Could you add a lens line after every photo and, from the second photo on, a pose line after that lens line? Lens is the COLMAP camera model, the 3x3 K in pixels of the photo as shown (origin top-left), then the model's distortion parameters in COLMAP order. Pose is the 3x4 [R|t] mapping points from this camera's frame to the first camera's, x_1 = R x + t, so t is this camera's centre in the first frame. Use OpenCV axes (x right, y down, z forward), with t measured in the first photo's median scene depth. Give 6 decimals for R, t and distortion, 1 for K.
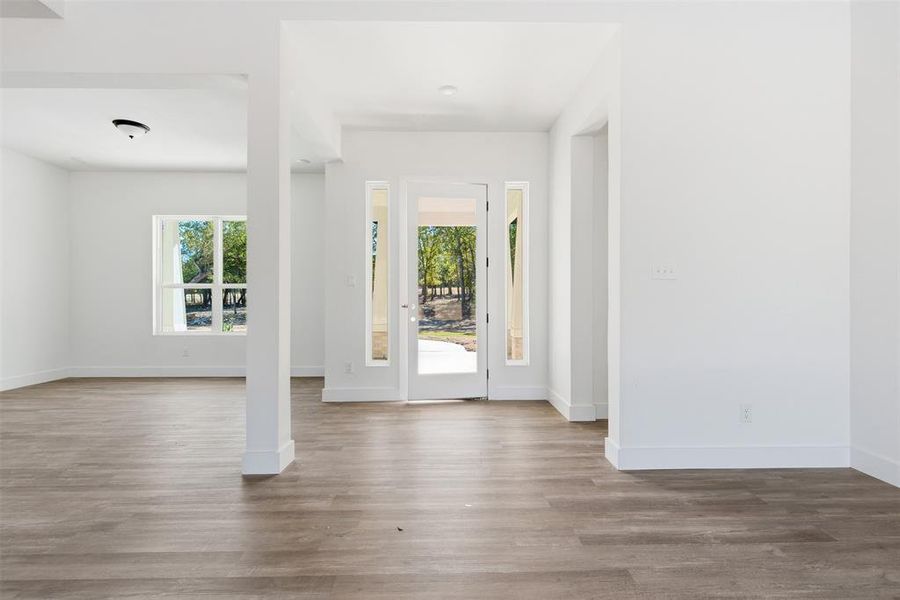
lens RADIAL K [[412.8, 0, 449.3], [0, 412.8, 296.2], [0, 0, 1]] dist [0.000273, 0.000173]
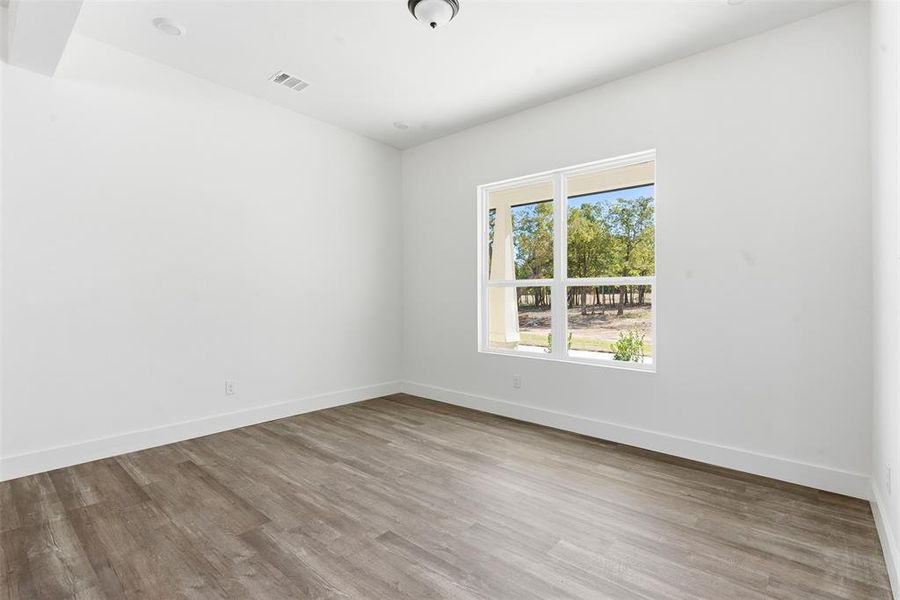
lens RADIAL K [[412.8, 0, 449.3], [0, 412.8, 296.2], [0, 0, 1]] dist [0.000273, 0.000173]
pose [[0.737680, -0.003088, -0.675144, -0.091222], [0.001467, 0.999995, -0.002971, -0.000249], [0.675149, 0.001201, 0.737680, 0.147726]]
